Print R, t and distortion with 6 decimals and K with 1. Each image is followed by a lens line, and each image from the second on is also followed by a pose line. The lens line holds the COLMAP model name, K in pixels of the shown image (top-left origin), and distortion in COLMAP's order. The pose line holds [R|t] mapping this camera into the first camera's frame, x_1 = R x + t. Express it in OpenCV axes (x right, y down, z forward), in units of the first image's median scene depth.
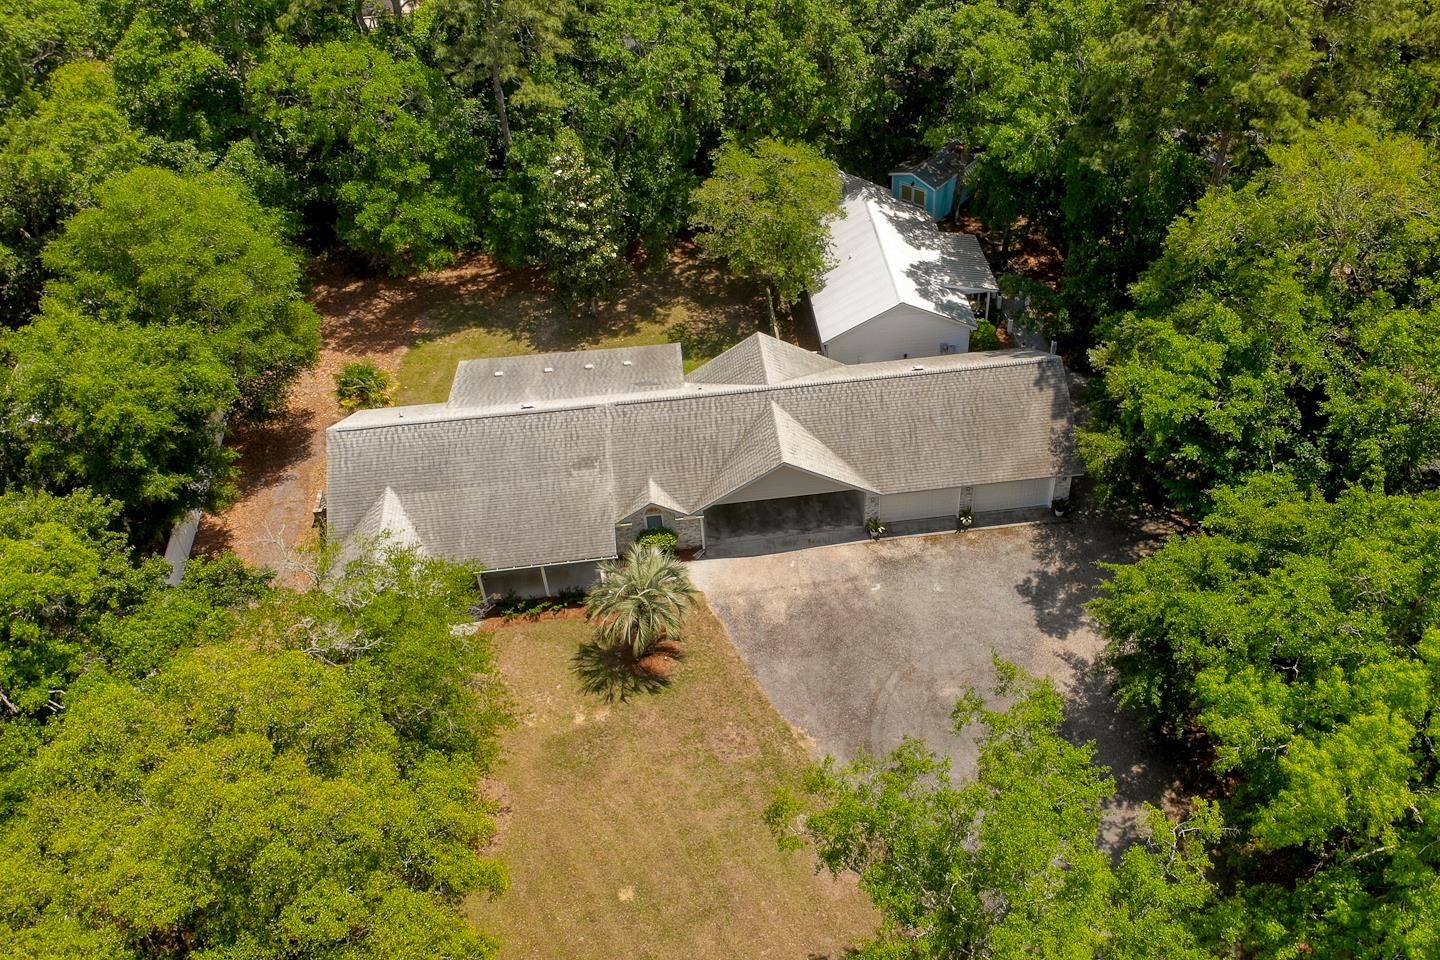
lens RADIAL K [[1263.7, 0, 787.9], [0, 1263.7, 497.9], [0, 0, 1]] dist [0.092255, -0.071223]
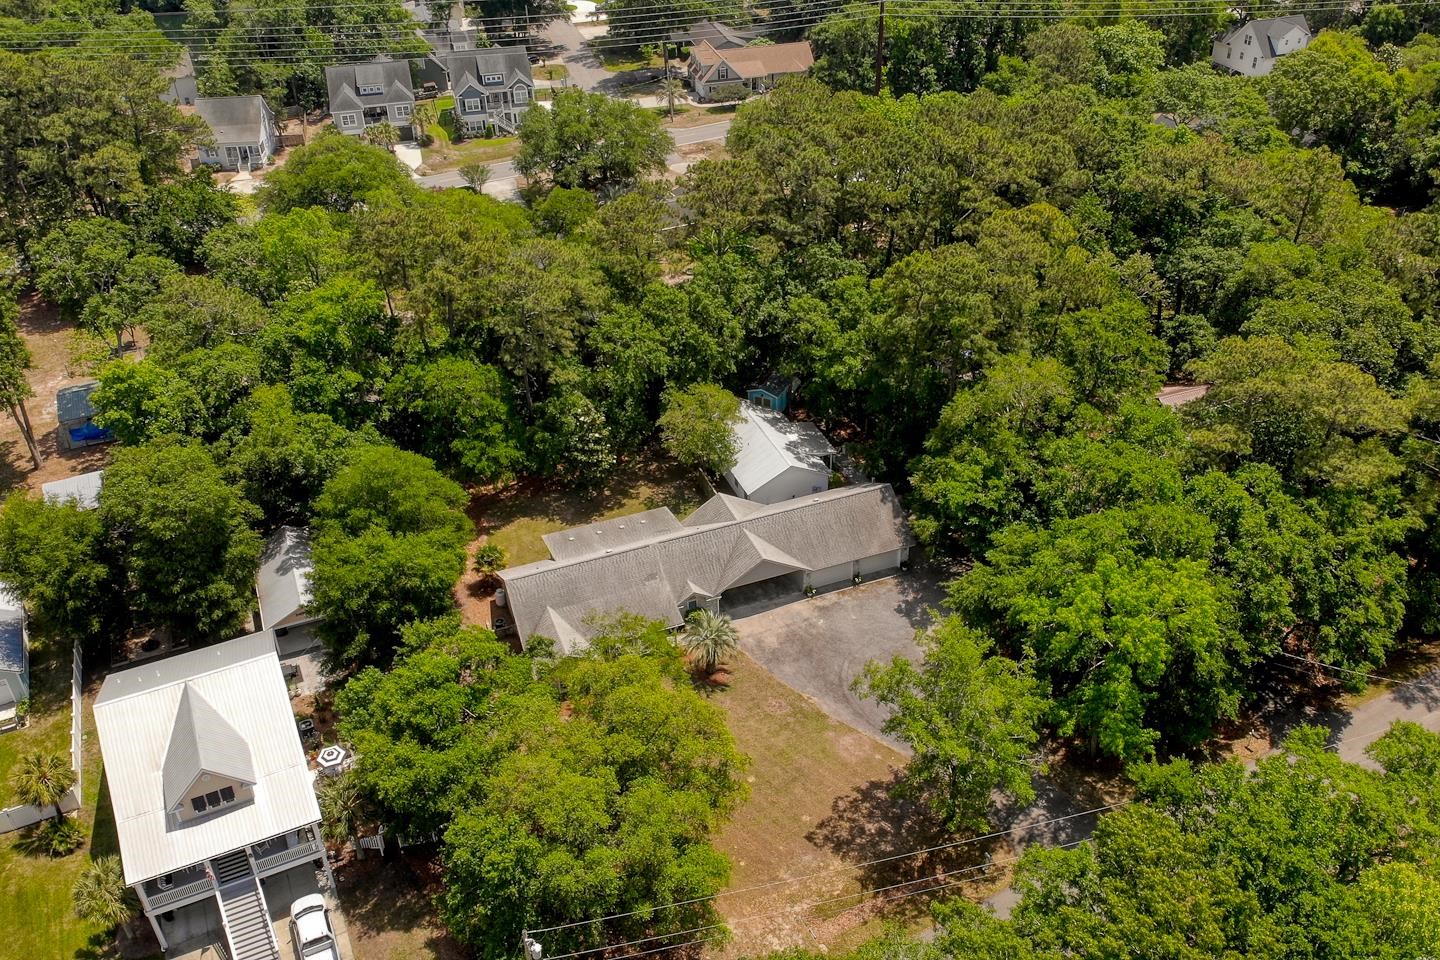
lens RADIAL K [[1263.7, 0, 717.1], [0, 1263.7, 482.1], [0, 0, 1]] dist [0.092255, -0.071223]
pose [[0.973335, -0.131646, 0.187851, -0.380295], [0.157510, 0.978909, -0.130104, 0.086122], [-0.166761, 0.156224, 0.973542, -0.751618]]
